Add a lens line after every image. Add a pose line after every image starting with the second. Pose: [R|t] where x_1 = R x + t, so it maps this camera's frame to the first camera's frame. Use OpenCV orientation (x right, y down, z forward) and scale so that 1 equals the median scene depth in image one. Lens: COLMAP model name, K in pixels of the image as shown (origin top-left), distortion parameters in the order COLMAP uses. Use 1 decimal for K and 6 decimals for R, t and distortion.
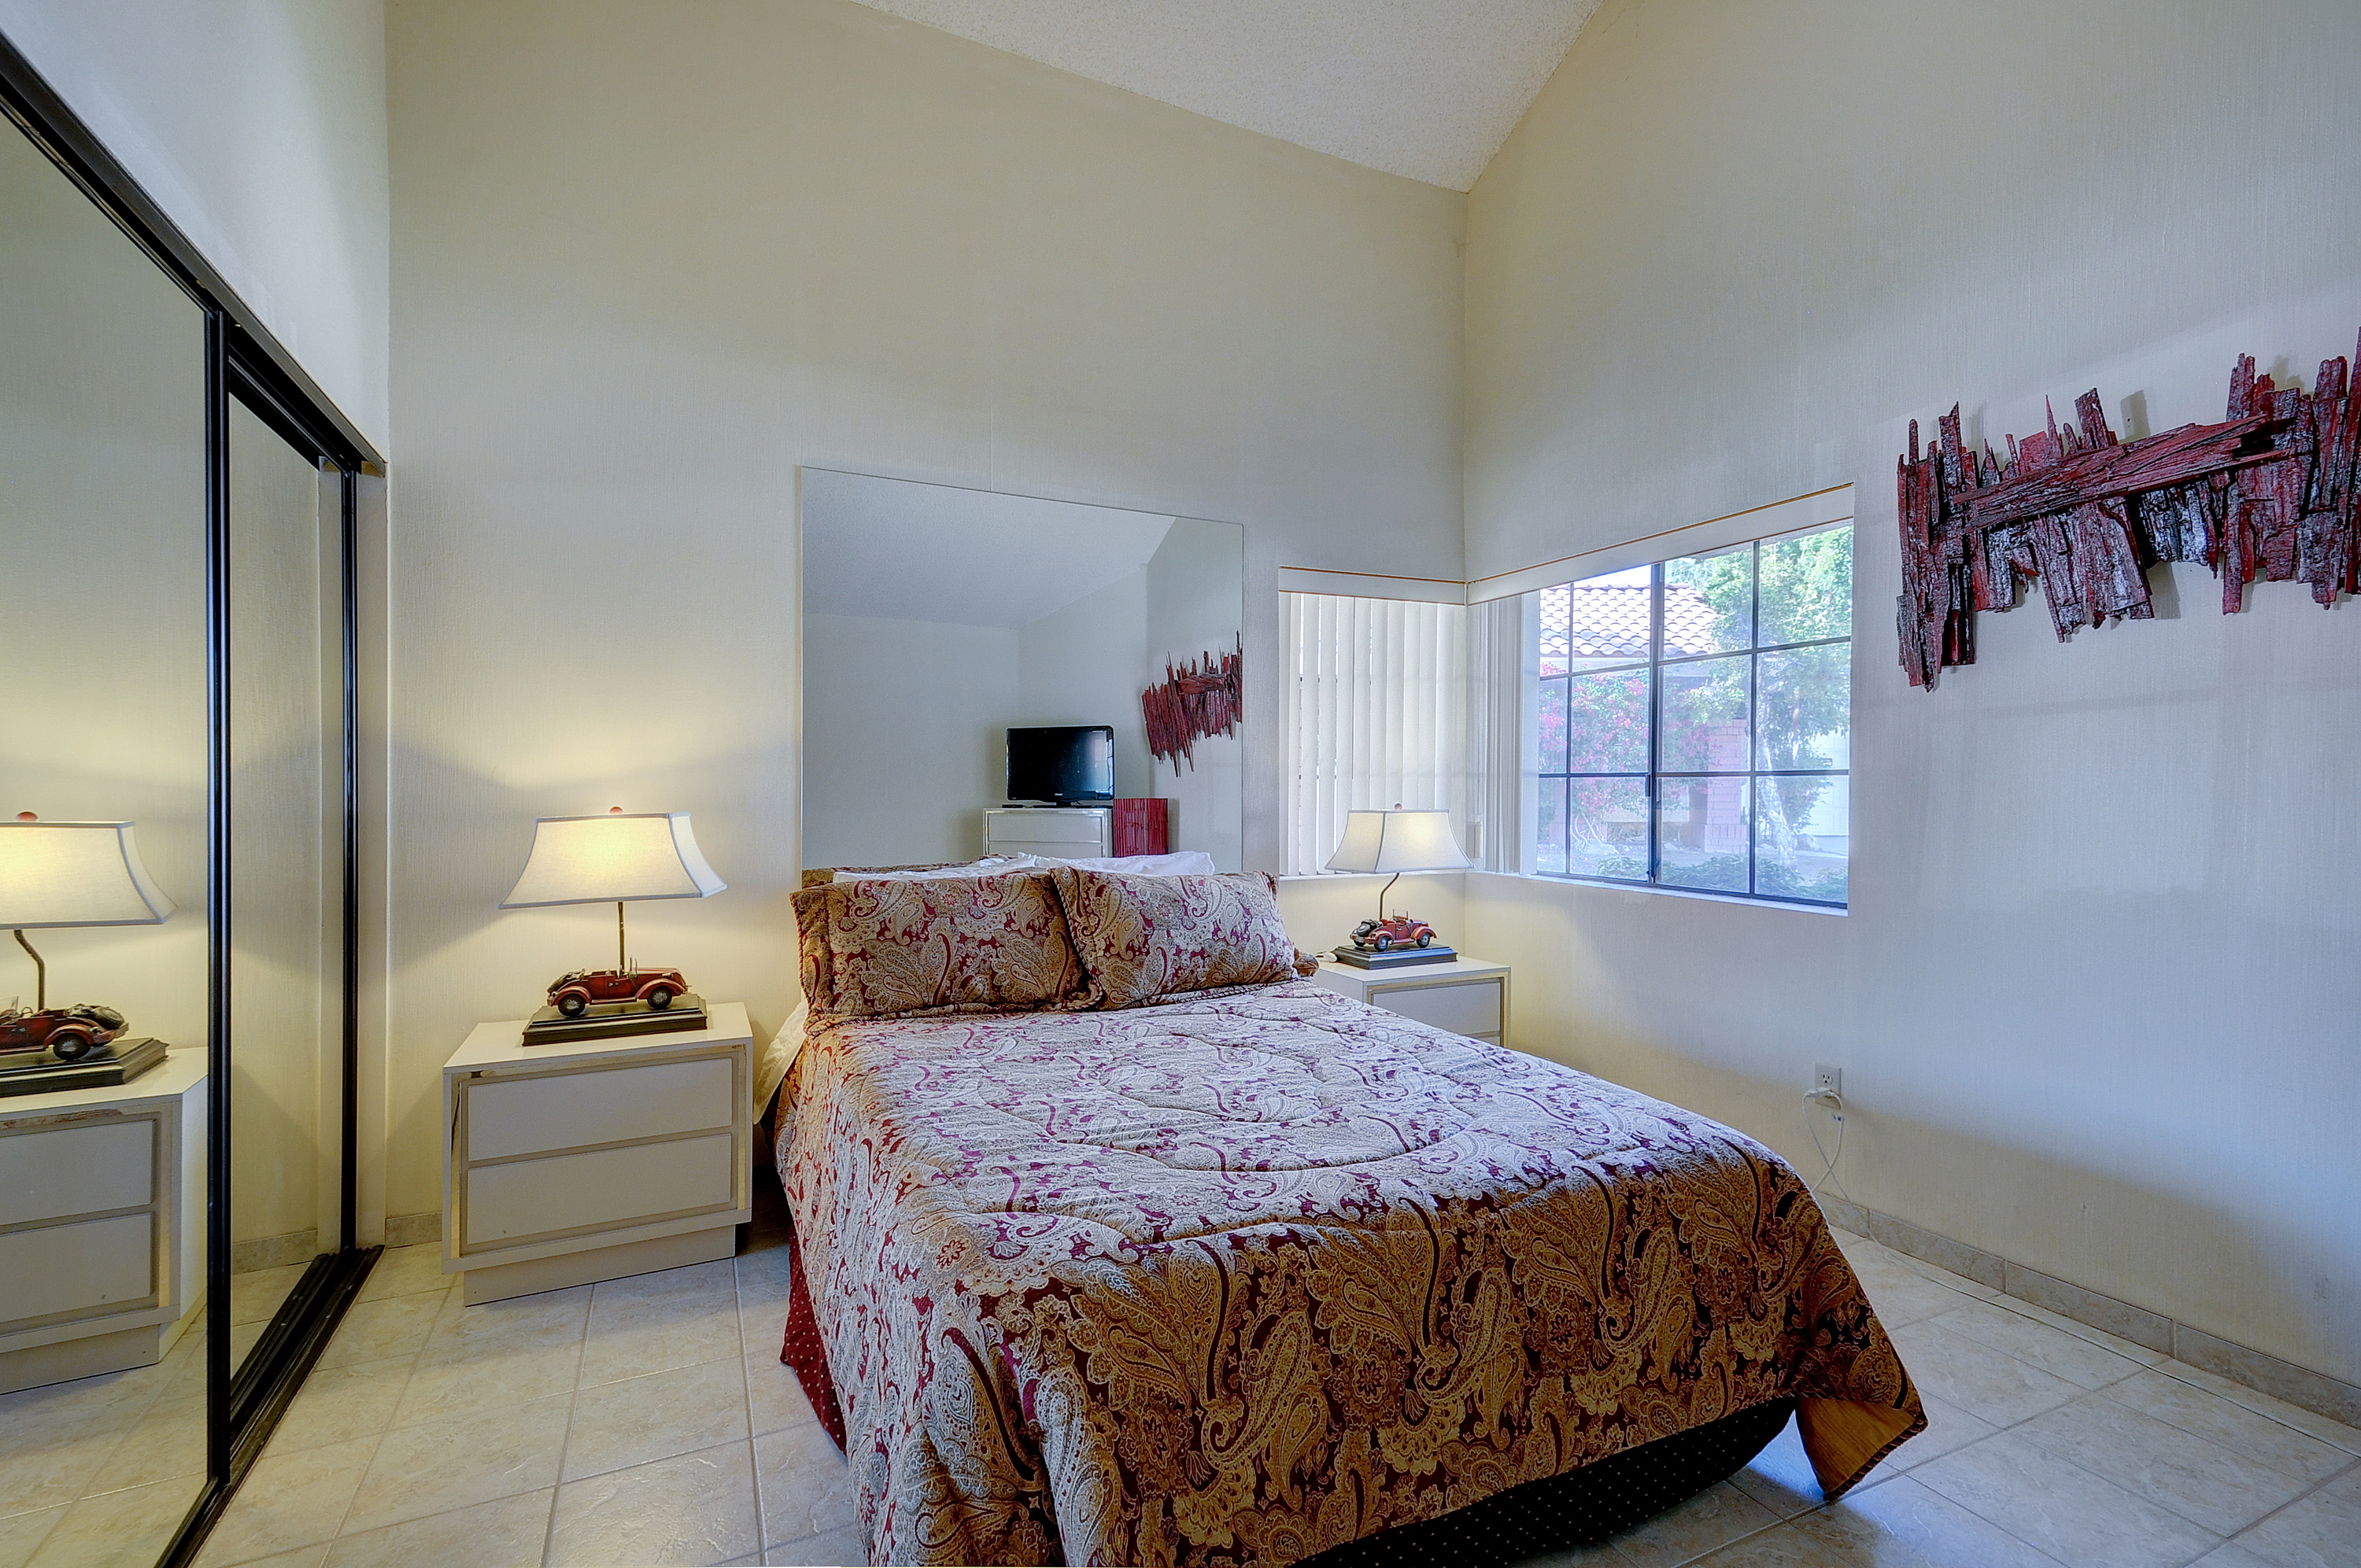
lens RADIAL K [[1046.1, 0, 1180.5], [0, 1046.1, 784.0], [0, 0, 1]] dist [0.021857, 0.000052]
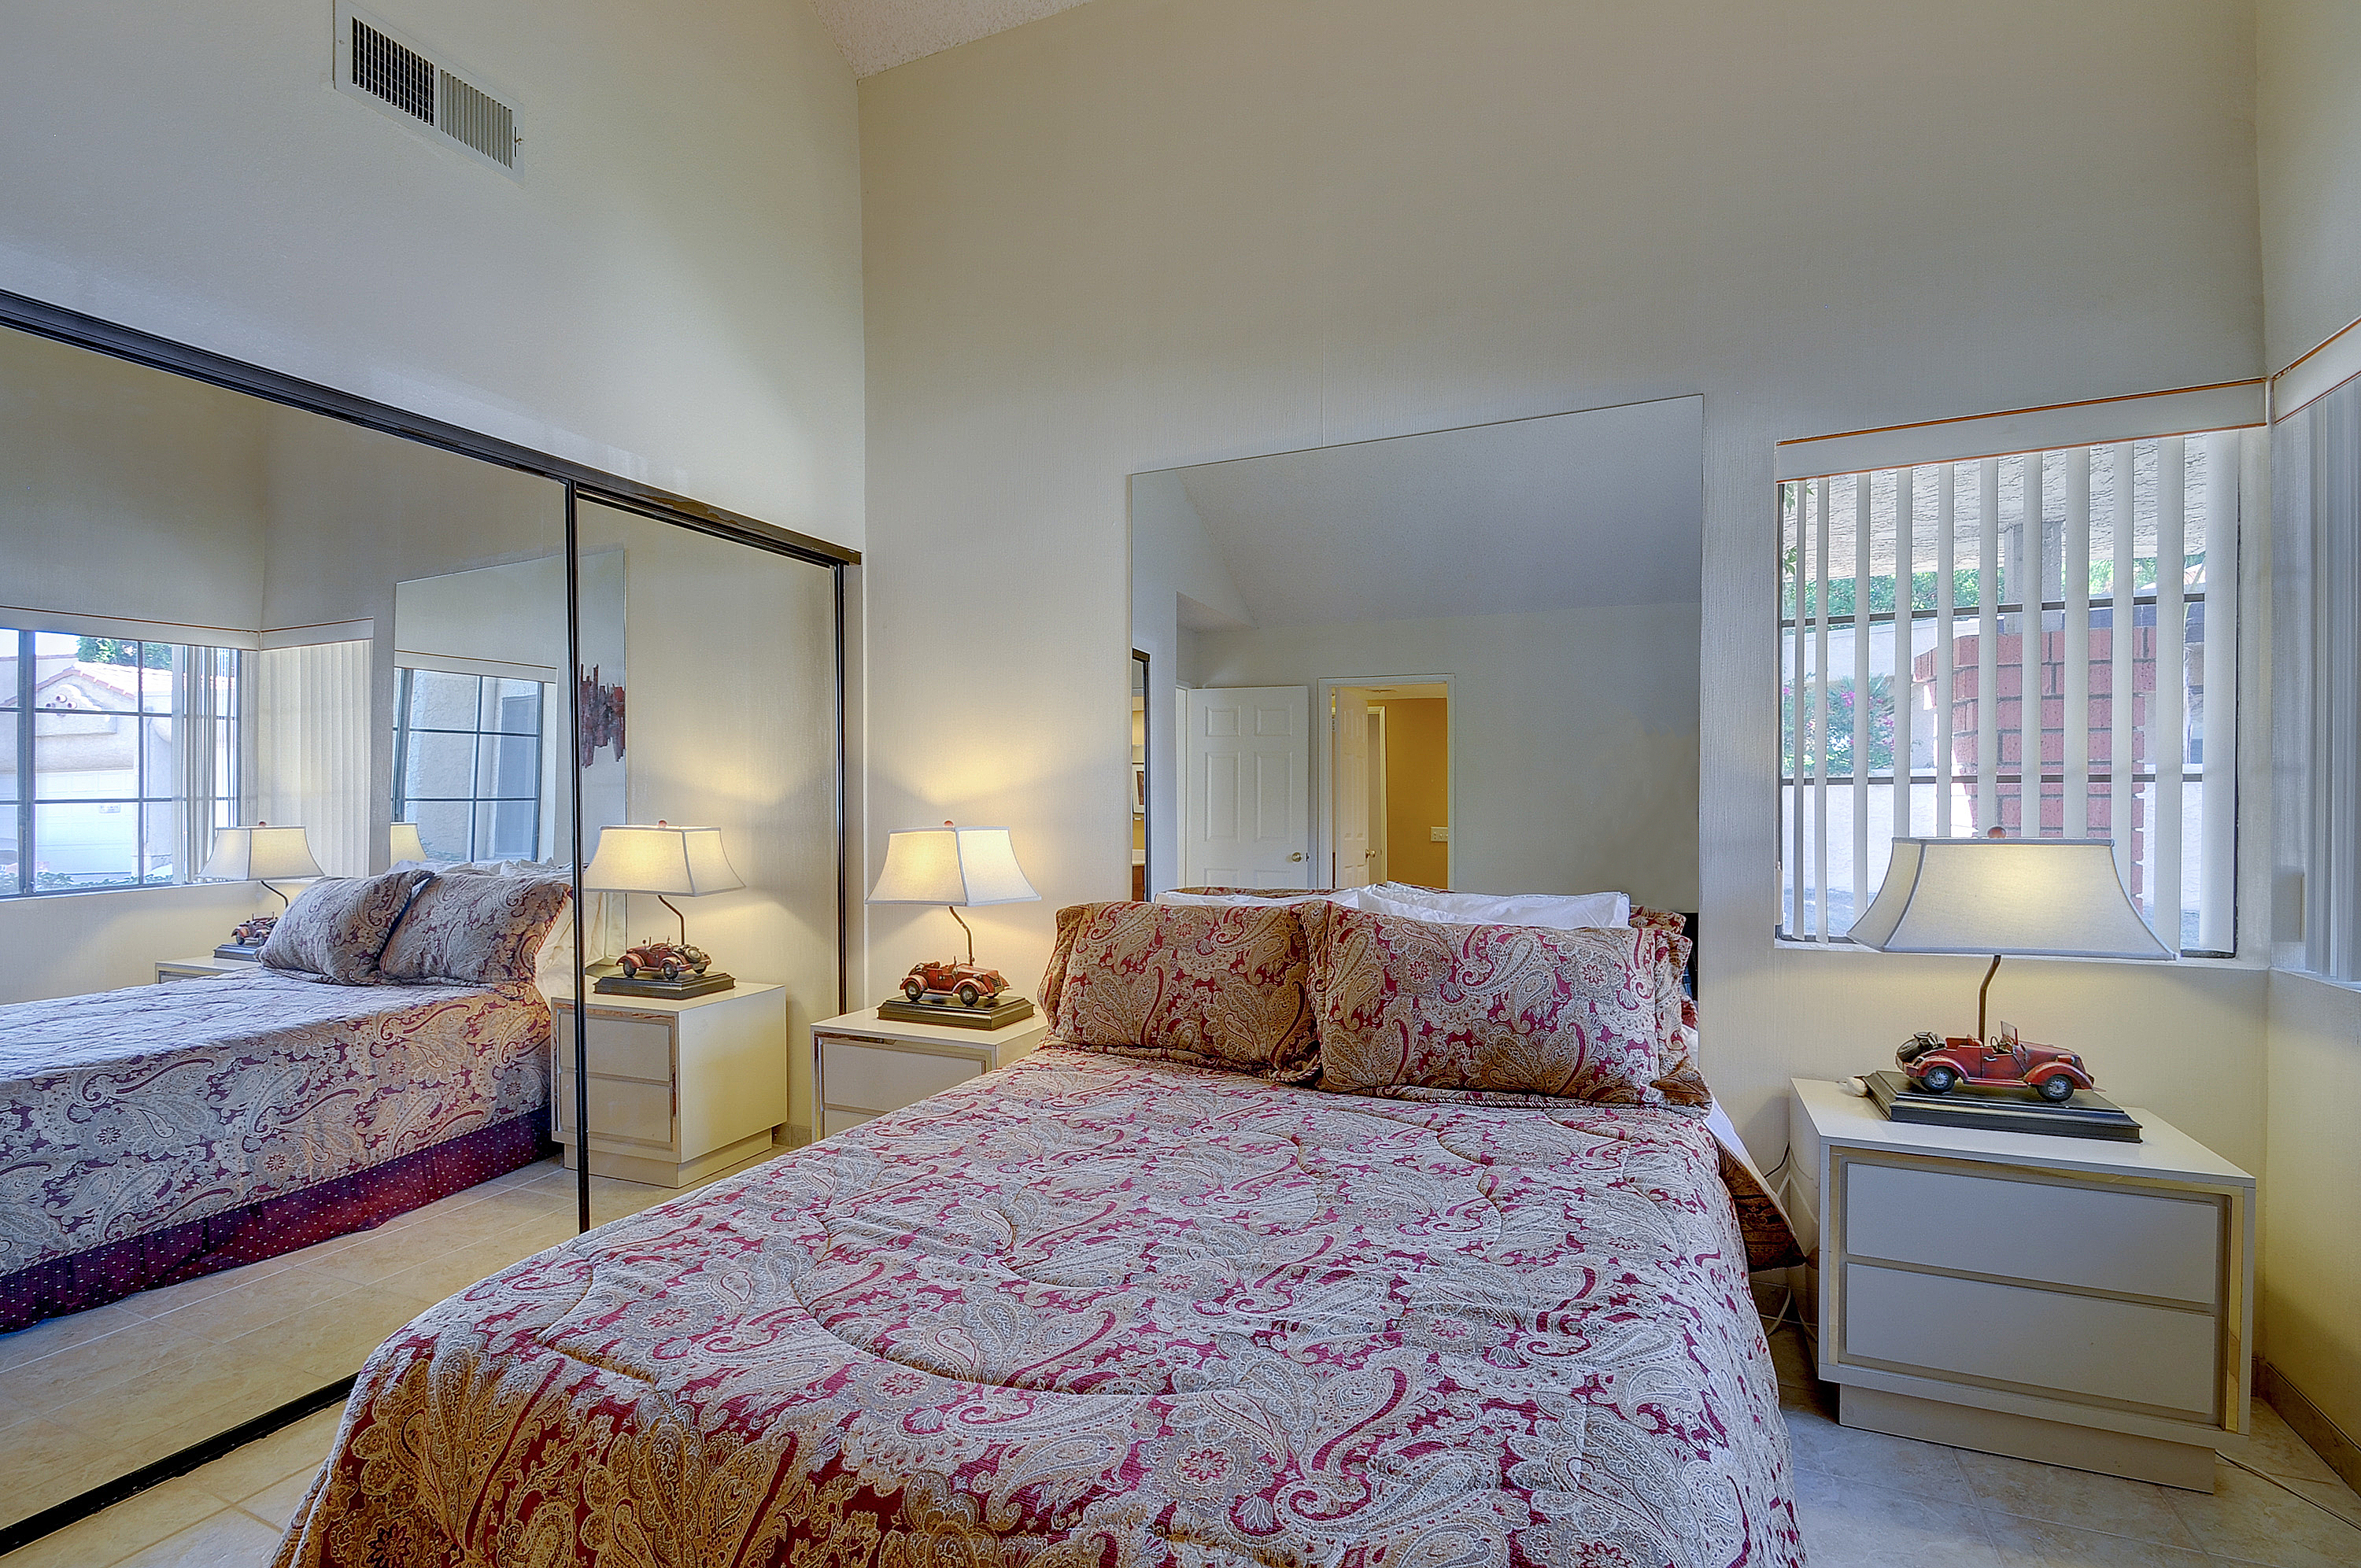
lens RADIAL K [[1092.3, 0, 1178.8], [0, 1092.3, 812.6], [0, 0, 1]] dist [-0.001176, -0.000883]
pose [[0.647716, 0.003382, -0.761874, 0.494140], [0.006971, 0.999922, 0.010365, 0.002832], [0.761850, -0.012025, 0.647642, 0.422153]]
